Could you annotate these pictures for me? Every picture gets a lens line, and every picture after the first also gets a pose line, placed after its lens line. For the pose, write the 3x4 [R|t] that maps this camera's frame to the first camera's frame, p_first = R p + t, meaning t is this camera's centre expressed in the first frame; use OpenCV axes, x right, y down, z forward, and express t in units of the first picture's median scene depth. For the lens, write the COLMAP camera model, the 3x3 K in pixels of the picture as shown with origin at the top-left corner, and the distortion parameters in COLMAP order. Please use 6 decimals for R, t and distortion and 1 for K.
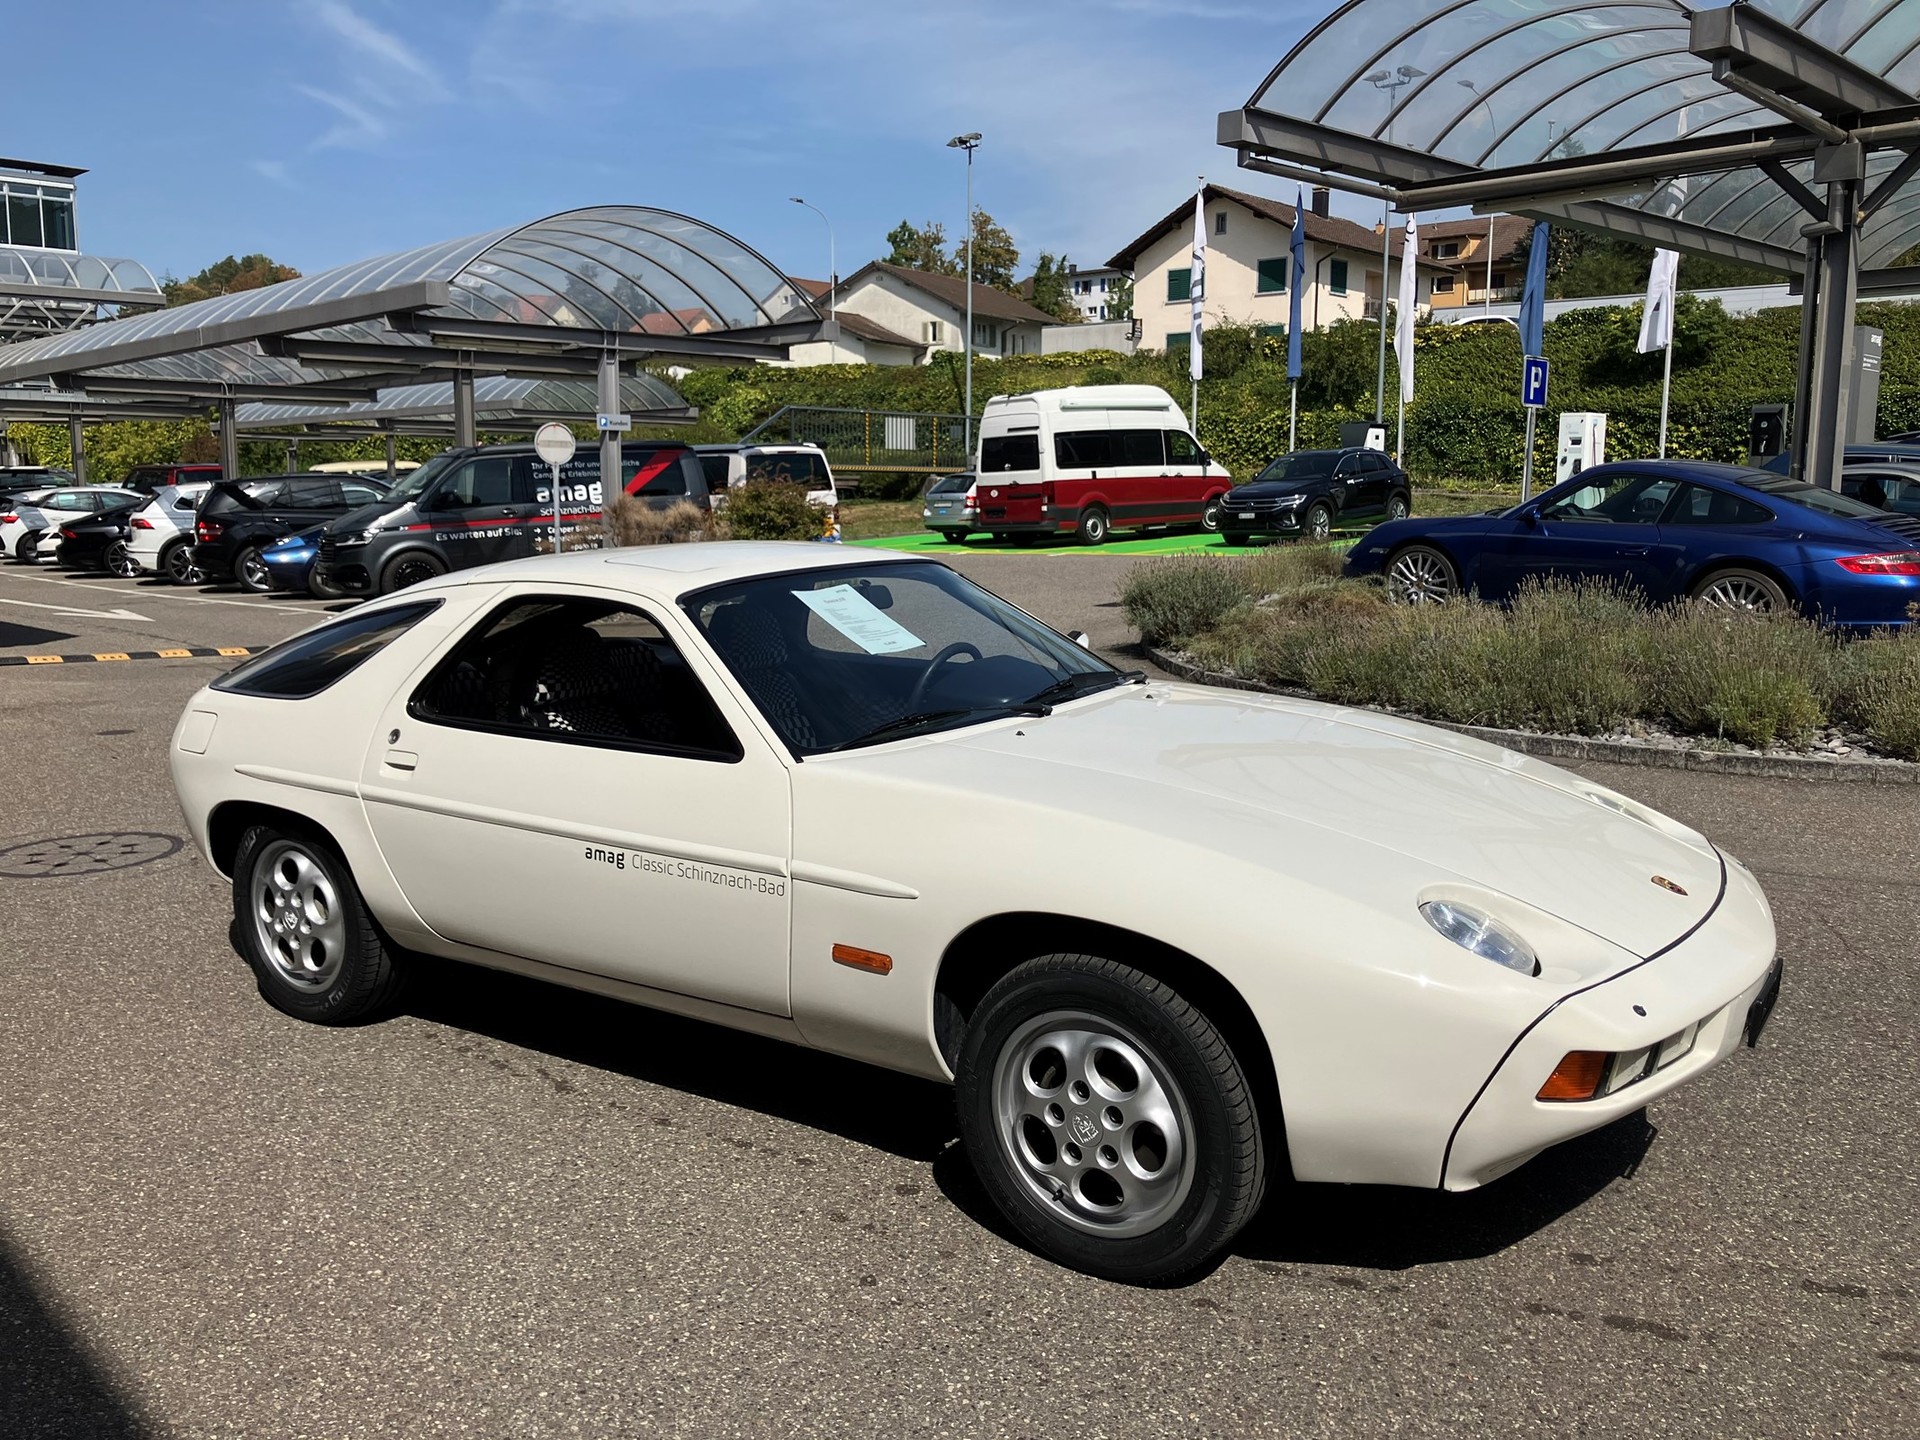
lens RADIAL K [[1596.5, 0, 960.0], [0, 1596.5, 720.0], [0, 0, 1]] dist [-0.001102, -0.005449]
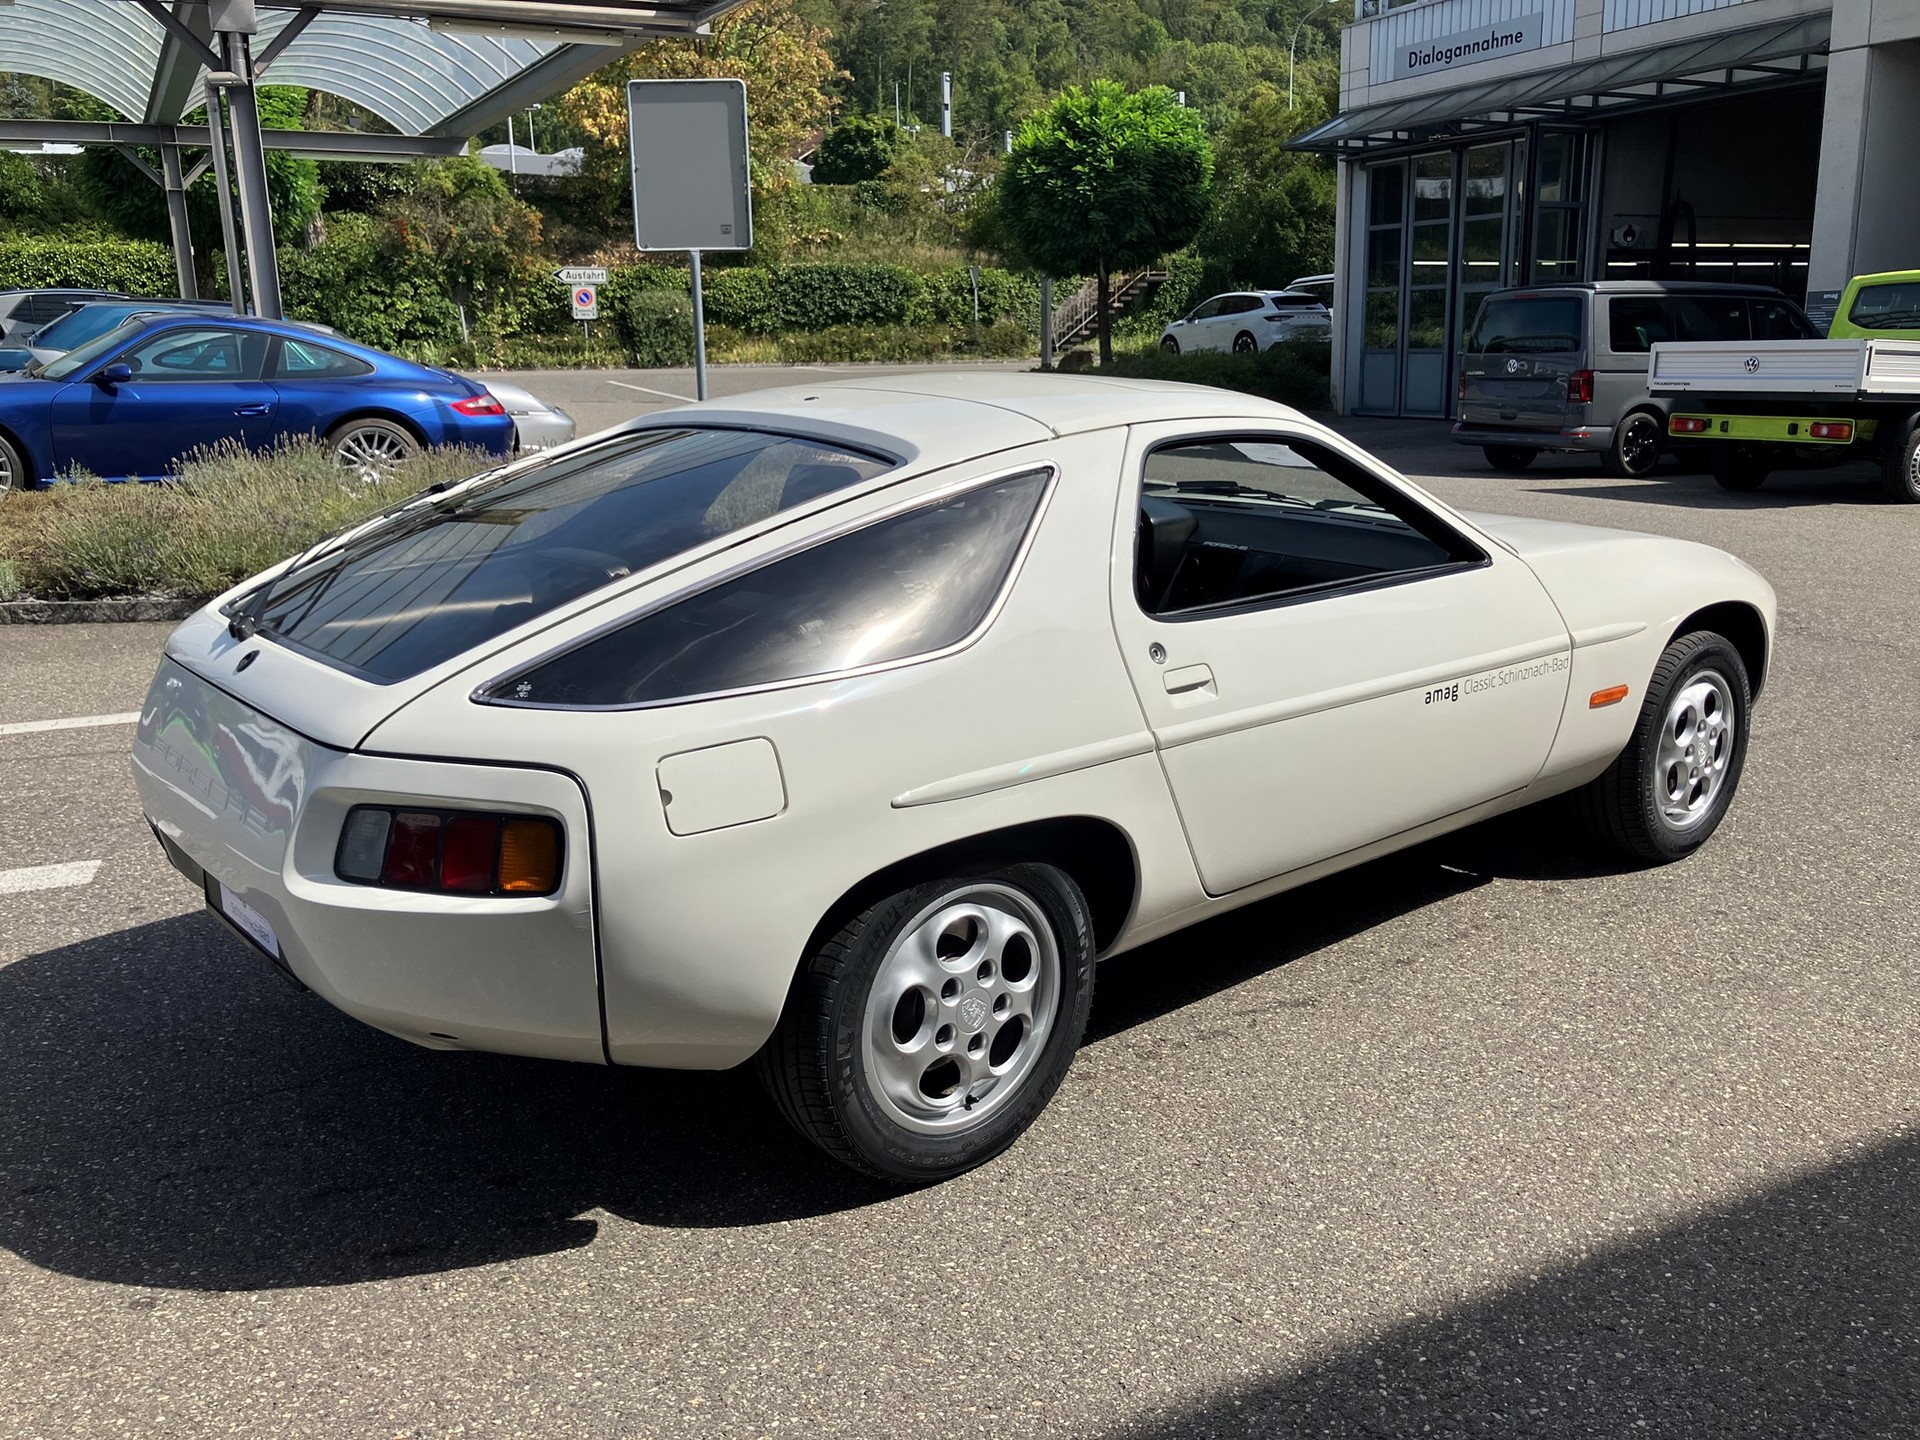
lens RADIAL K [[1596.5, 0, 960.0], [0, 1596.5, 720.0], [0, 0, 1]] dist [-0.001102, -0.005449]
pose [[0.274279, -0.227080, 0.934455, -1.171684], [0.156905, 0.969266, 0.189486, -0.120797], [-0.948764, 0.094649, 0.301479, 0.984178]]
